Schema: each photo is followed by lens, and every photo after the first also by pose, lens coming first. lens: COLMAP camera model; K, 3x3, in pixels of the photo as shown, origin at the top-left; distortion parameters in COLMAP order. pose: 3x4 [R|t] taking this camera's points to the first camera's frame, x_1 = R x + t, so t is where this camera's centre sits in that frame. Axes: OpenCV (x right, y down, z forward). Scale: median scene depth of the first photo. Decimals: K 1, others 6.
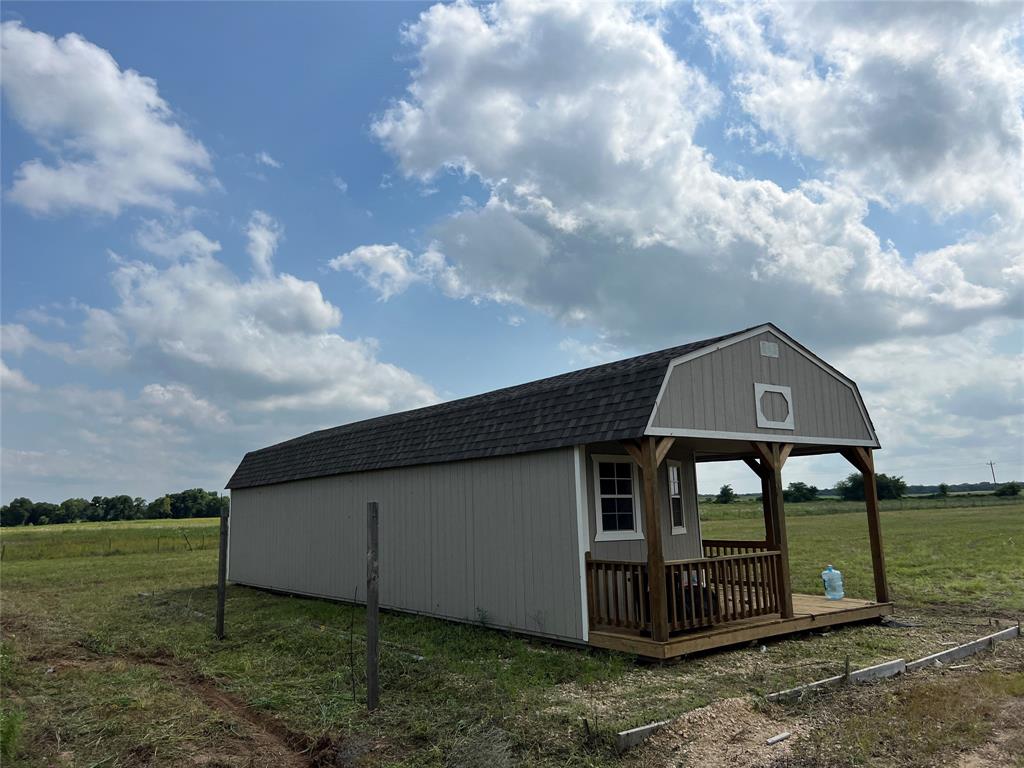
lens RADIAL K [[778.7, 0, 511.8], [0, 778.7, 382.1], [0, 0, 1]] dist [-0.009589, 0.005053]
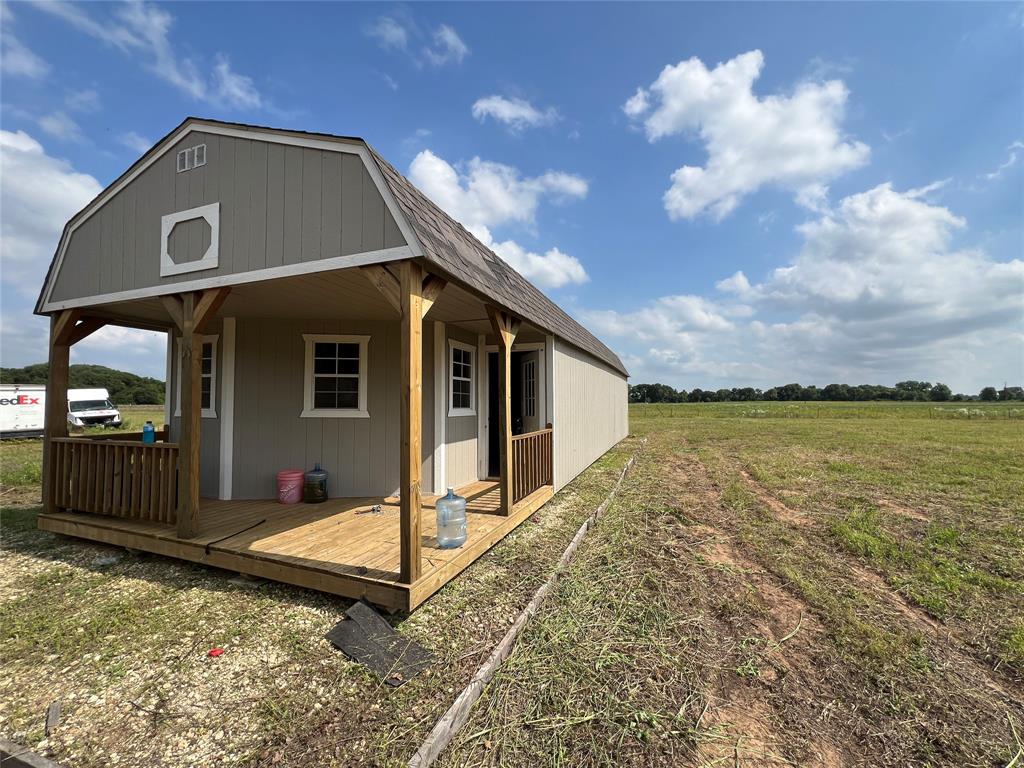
lens RADIAL K [[406.8, 0, 532.7], [0, 406.8, 382.3], [0, 0, 1]] dist [0.005280, -0.000564]
pose [[0.527781, -0.013784, -0.849268, 0.719593], [0.124024, 0.990402, 0.061000, 0.153879], [0.840277, -0.137525, 0.524426, 0.931575]]
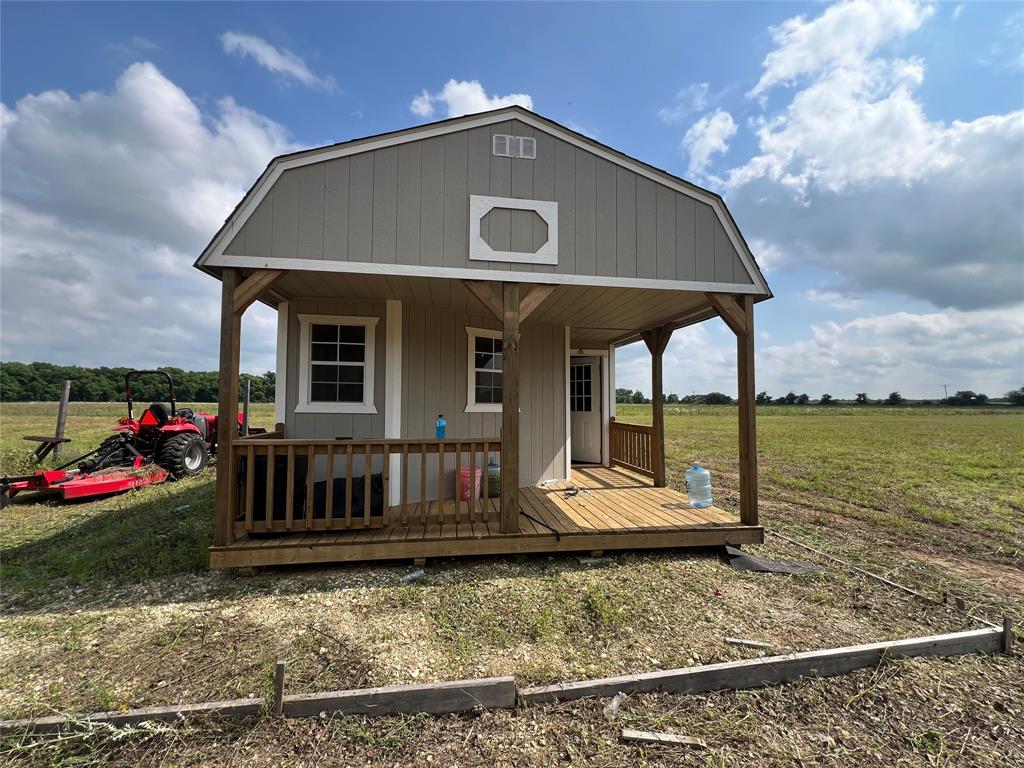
lens RADIAL K [[406.8, 0, 516.9], [0, 406.8, 385.6], [0, 0, 1]] dist [0.005280, -0.000564]
pose [[0.880692, 0.014914, -0.473455, 0.453966], [0.044305, 0.992529, 0.113680, 0.112257], [0.471614, -0.121093, 0.873451, 0.595689]]
